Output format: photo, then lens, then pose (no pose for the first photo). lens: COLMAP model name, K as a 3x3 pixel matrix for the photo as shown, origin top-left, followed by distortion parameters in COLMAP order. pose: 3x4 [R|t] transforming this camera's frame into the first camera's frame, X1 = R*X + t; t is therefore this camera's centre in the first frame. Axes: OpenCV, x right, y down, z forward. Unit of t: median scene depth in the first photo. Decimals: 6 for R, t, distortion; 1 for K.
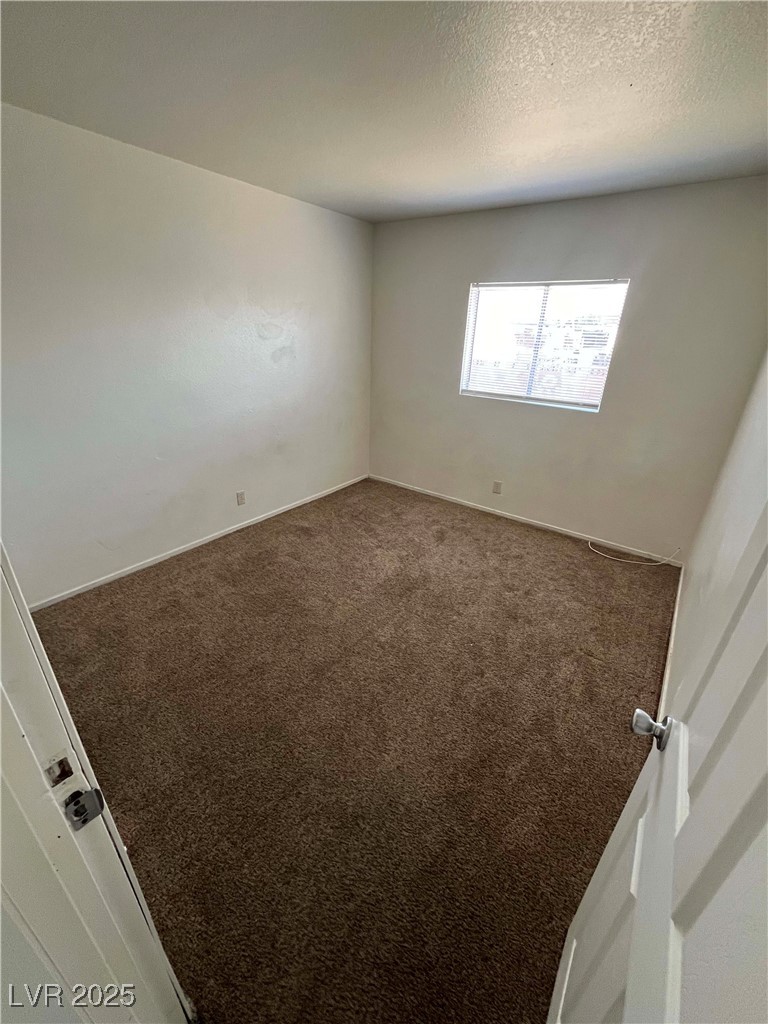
lens RADIAL K [[411.5, 0, 379.6], [0, 411.5, 511.4], [0, 0, 1]] dist [-0.000958, -0.000263]
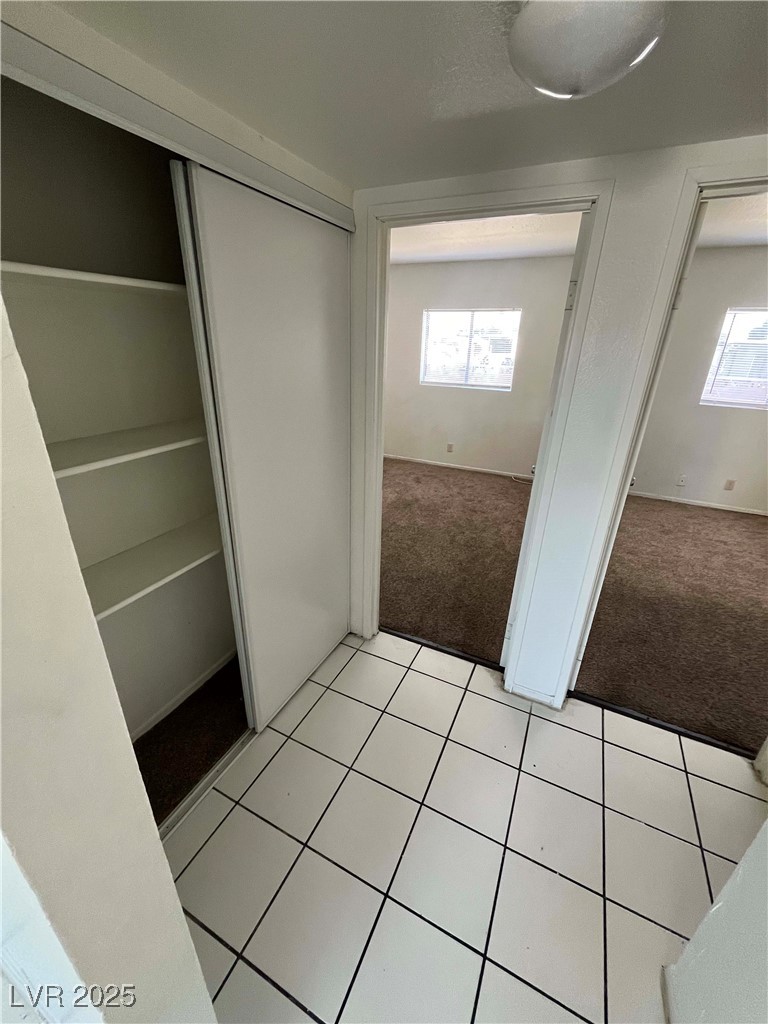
lens RADIAL K [[411.5, 0, 382.5], [0, 411.5, 508.7], [0, 0, 1]] dist [-0.000958, -0.000263]
pose [[0.981961, -0.080562, 0.171063, -0.258911], [0.084689, 0.996263, -0.016955, 0.195169], [-0.169058, 0.031137, 0.985114, -0.459921]]
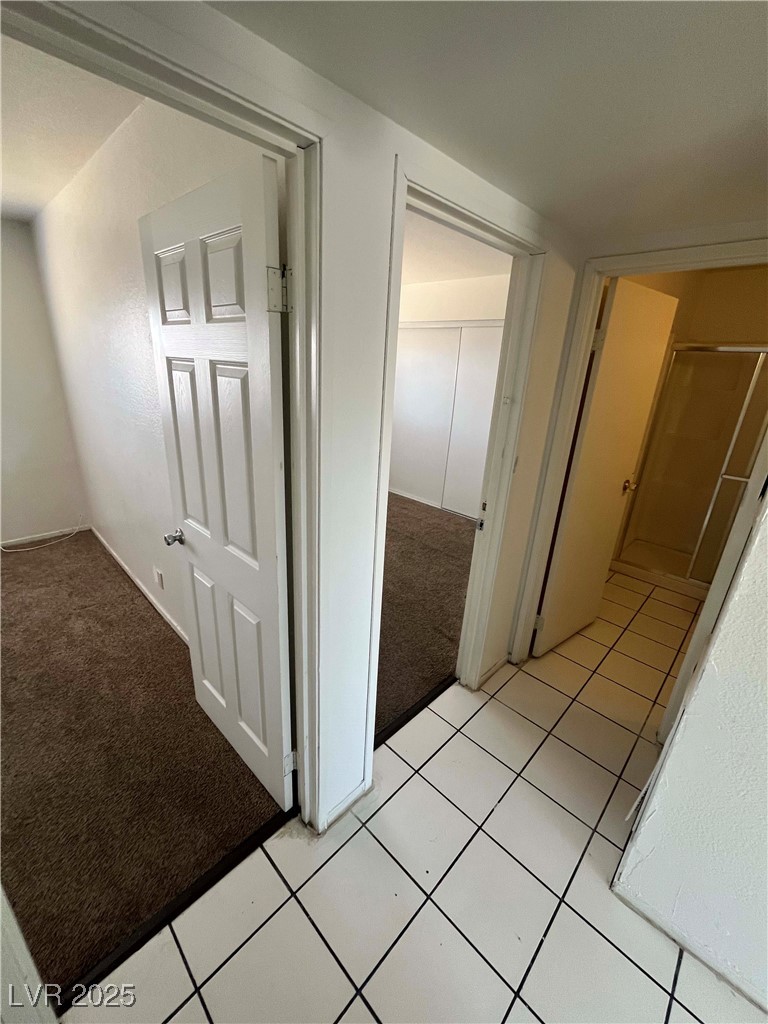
lens RADIAL K [[411.5, 0, 381.5], [0, 411.5, 509.1], [0, 0, 1]] dist [-0.000958, -0.000263]
pose [[0.131982, -0.356831, 0.924799, -0.275467], [0.364852, 0.884951, 0.289386, 0.044566], [-0.921664, 0.299221, 0.246988, -0.133754]]
